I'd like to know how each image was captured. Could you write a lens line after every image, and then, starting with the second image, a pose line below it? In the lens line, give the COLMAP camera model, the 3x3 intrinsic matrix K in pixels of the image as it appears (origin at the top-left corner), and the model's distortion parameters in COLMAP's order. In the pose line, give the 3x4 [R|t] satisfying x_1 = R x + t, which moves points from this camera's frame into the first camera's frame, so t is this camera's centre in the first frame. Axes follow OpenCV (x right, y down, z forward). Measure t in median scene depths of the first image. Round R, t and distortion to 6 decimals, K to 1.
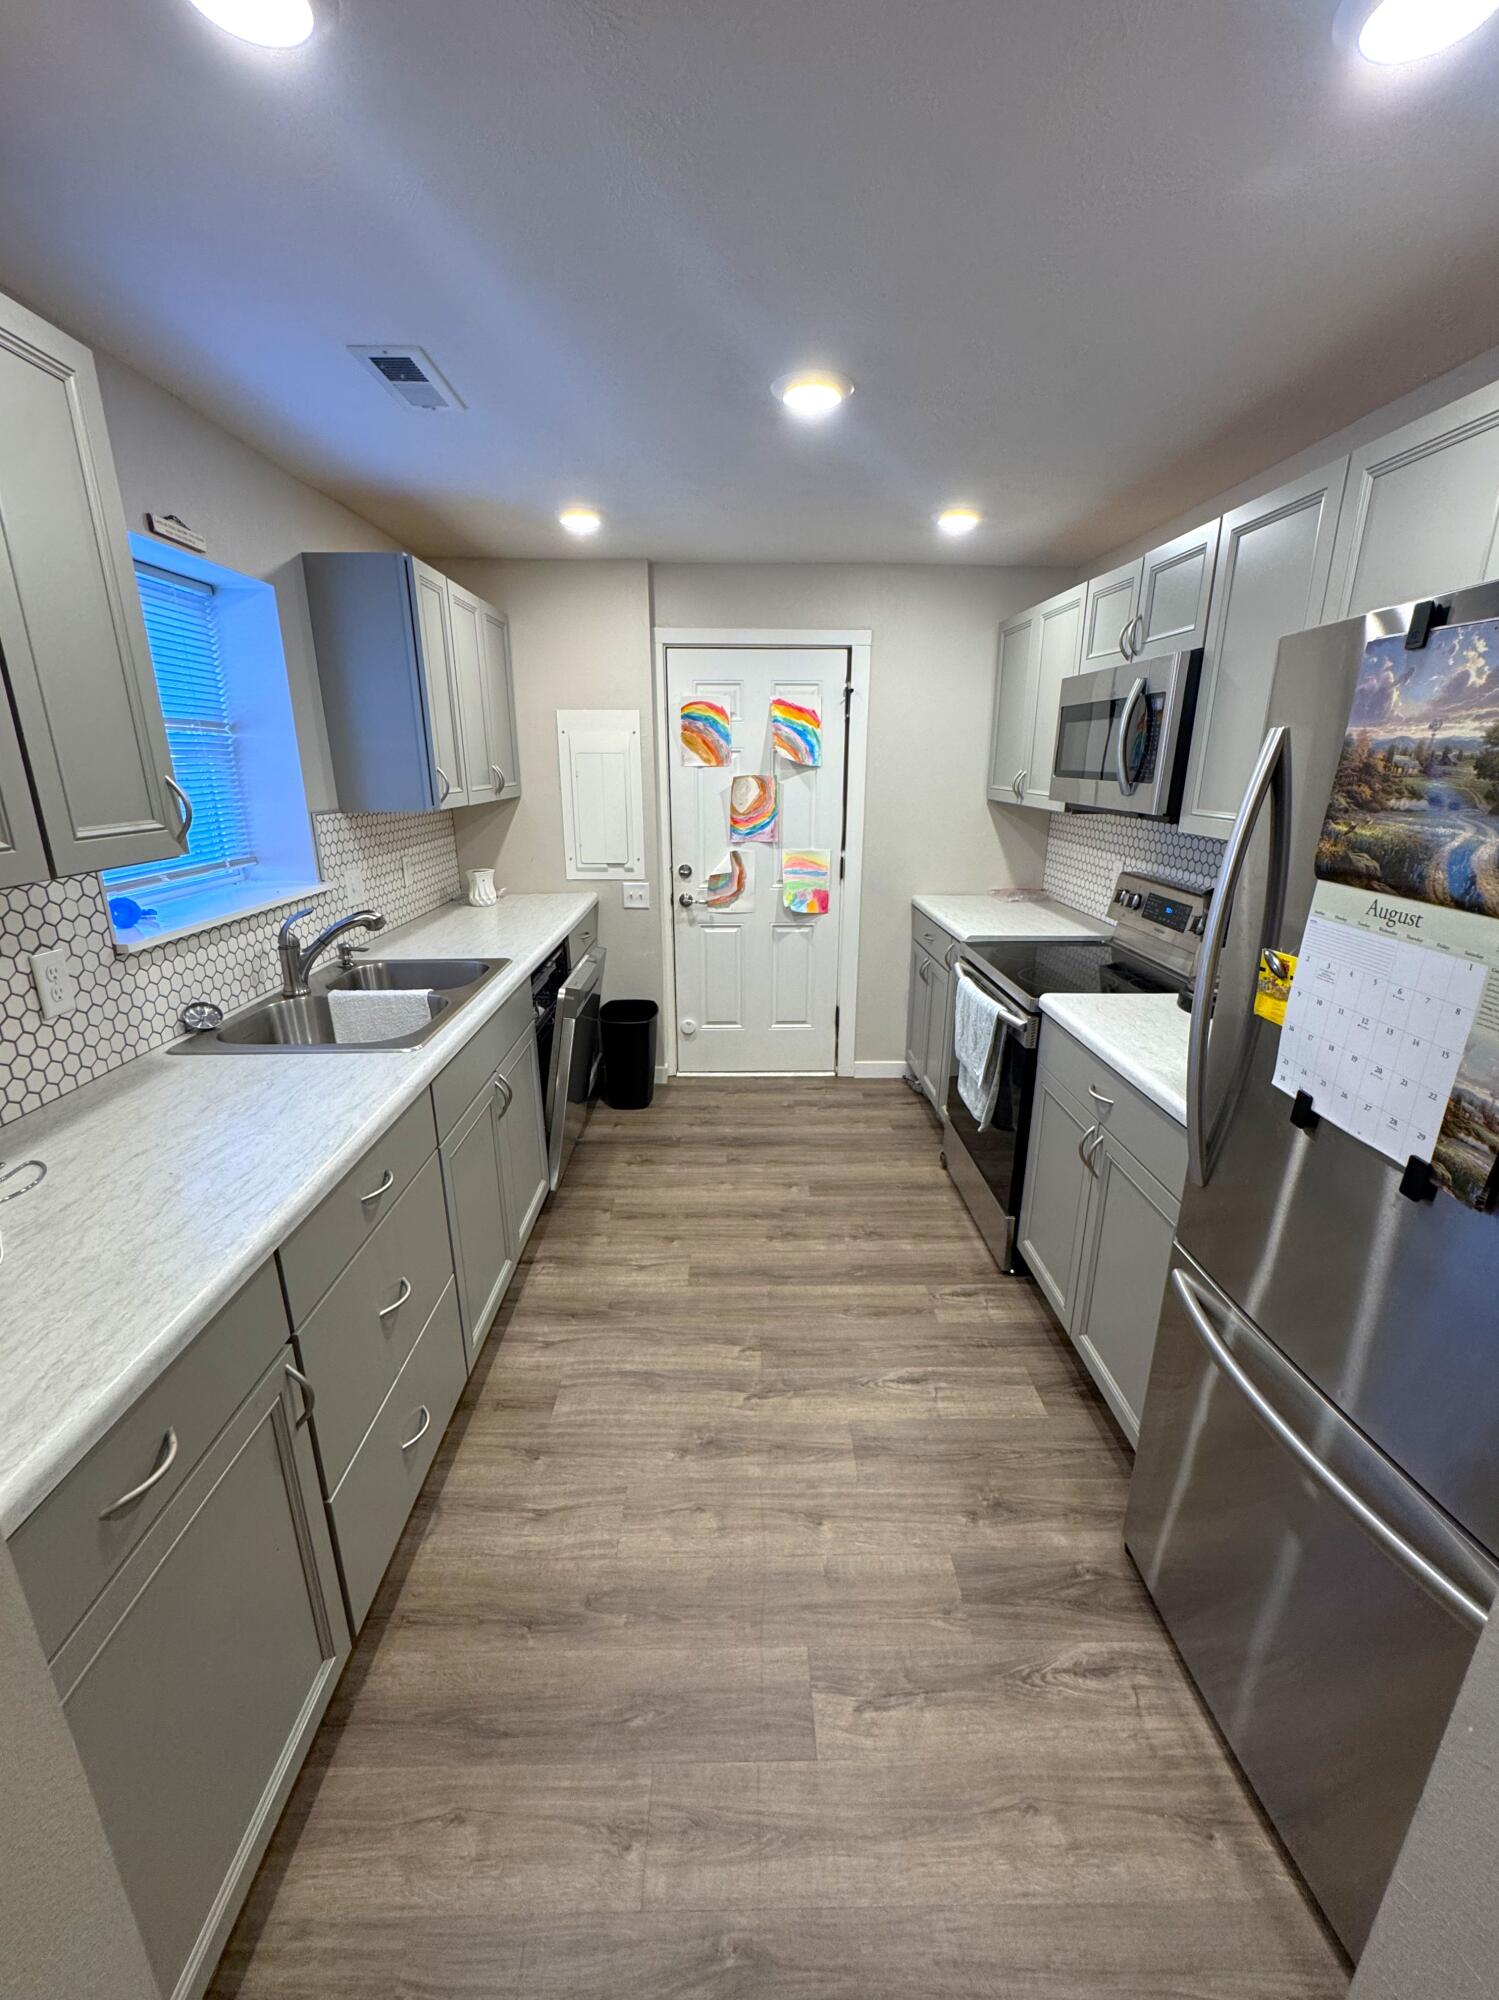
lens RADIAL K [[811.6, 0, 747.0], [0, 811.6, 1001.9], [0, 0, 1]] dist [-0.002858, 0.000464]
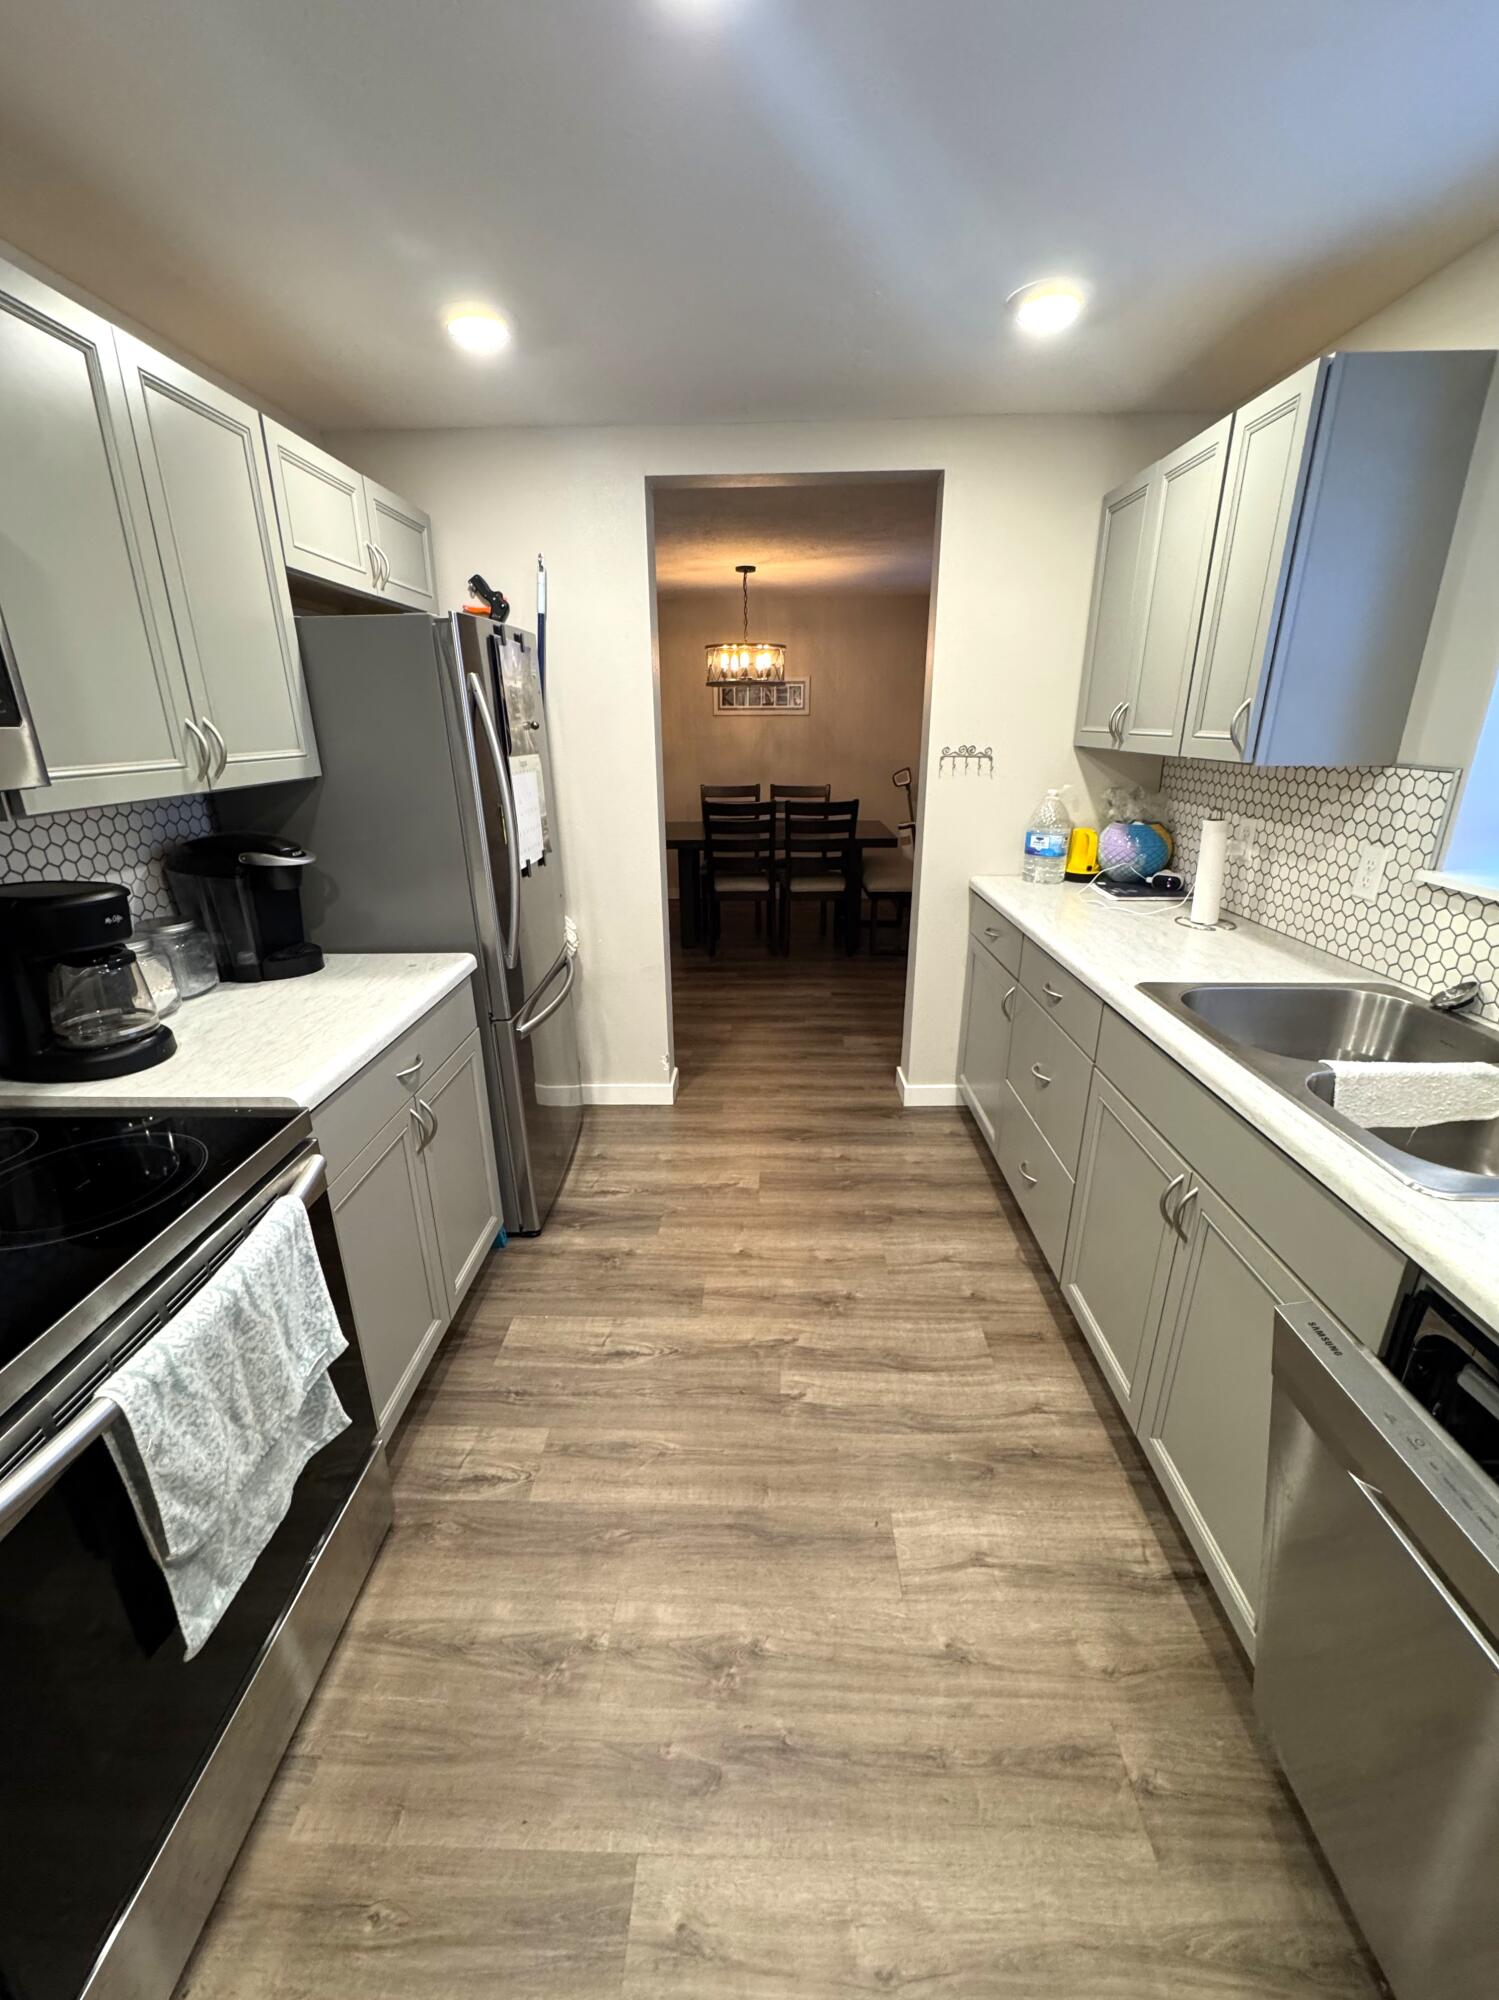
lens RADIAL K [[811.6, 0, 749.0], [0, 811.6, 1003.7], [0, 0, 1]] dist [-0.002858, 0.000464]
pose [[-0.999220, -0.008142, 0.038644, 0.020633], [0.016404, 0.804544, 0.593667, -0.420769], [-0.035924, 0.593838, -0.803782, 1.483828]]
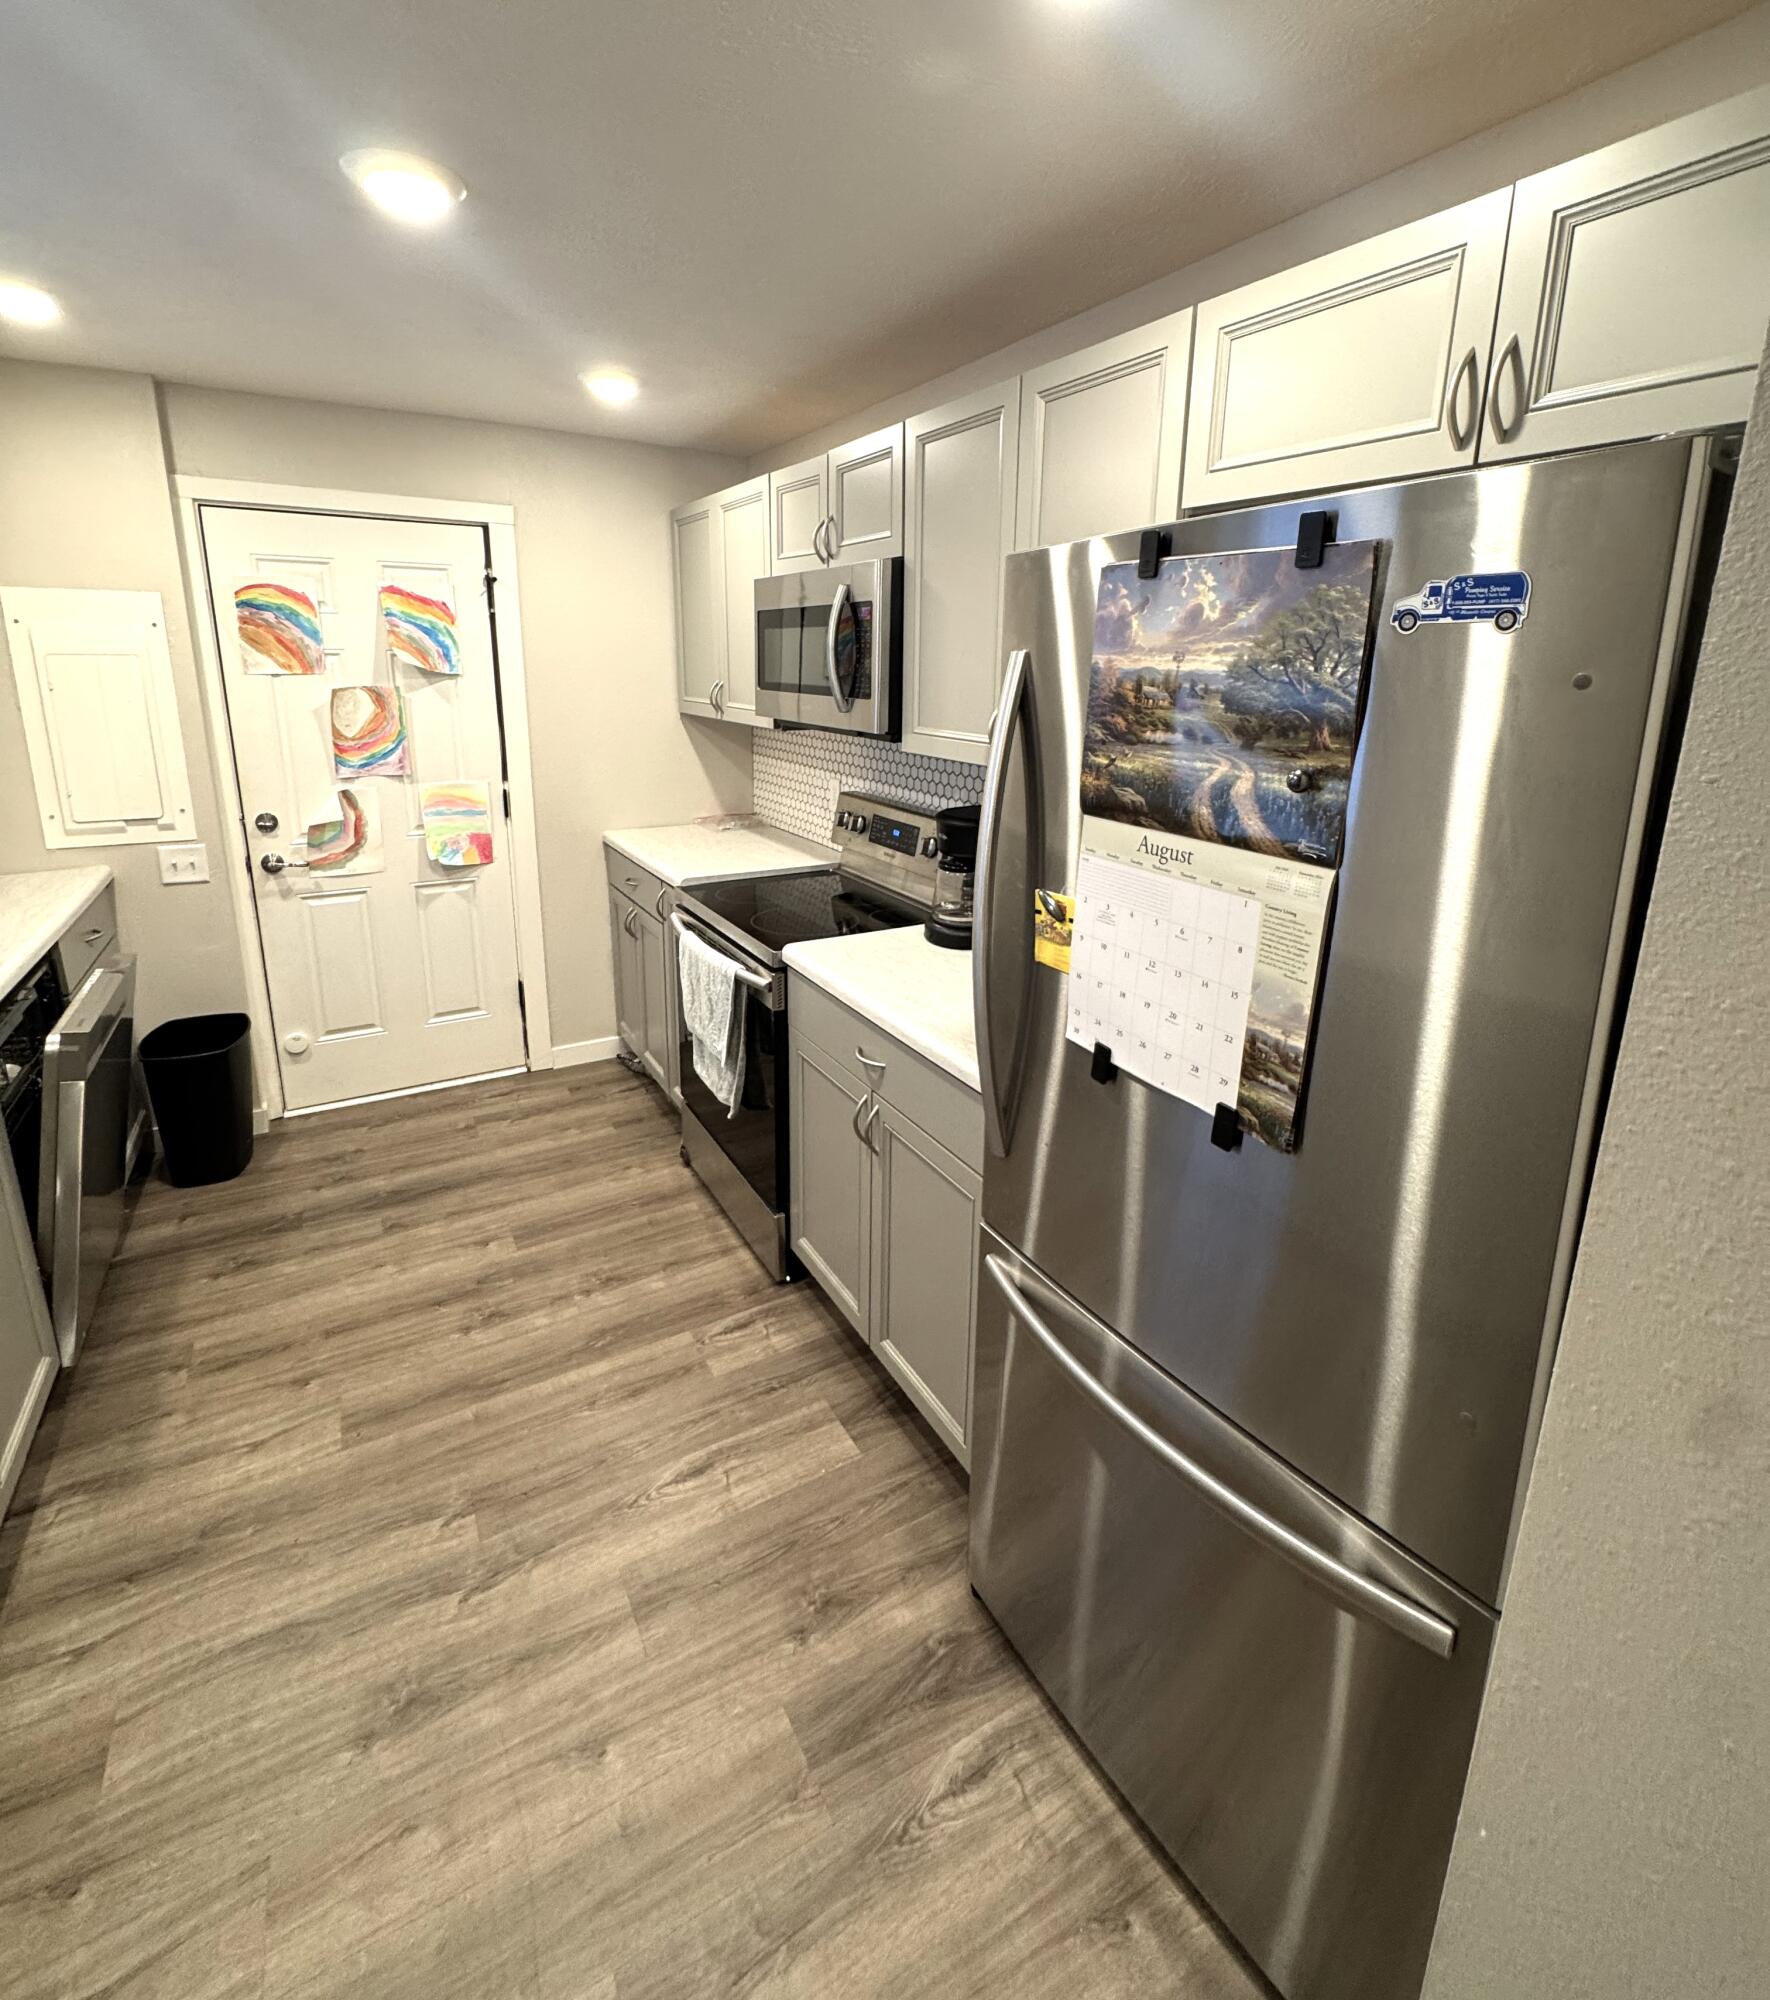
lens RADIAL K [[944.1, 0, 886.0], [0, 944.1, 873.5], [0, 0, 1]] dist [-0.004986, 0.001122]
pose [[0.872157, -0.099150, 0.479073, -0.007973], [0.130546, 0.990907, -0.032579, -0.039169], [-0.471486, 0.090955, 0.877170, 0.083087]]
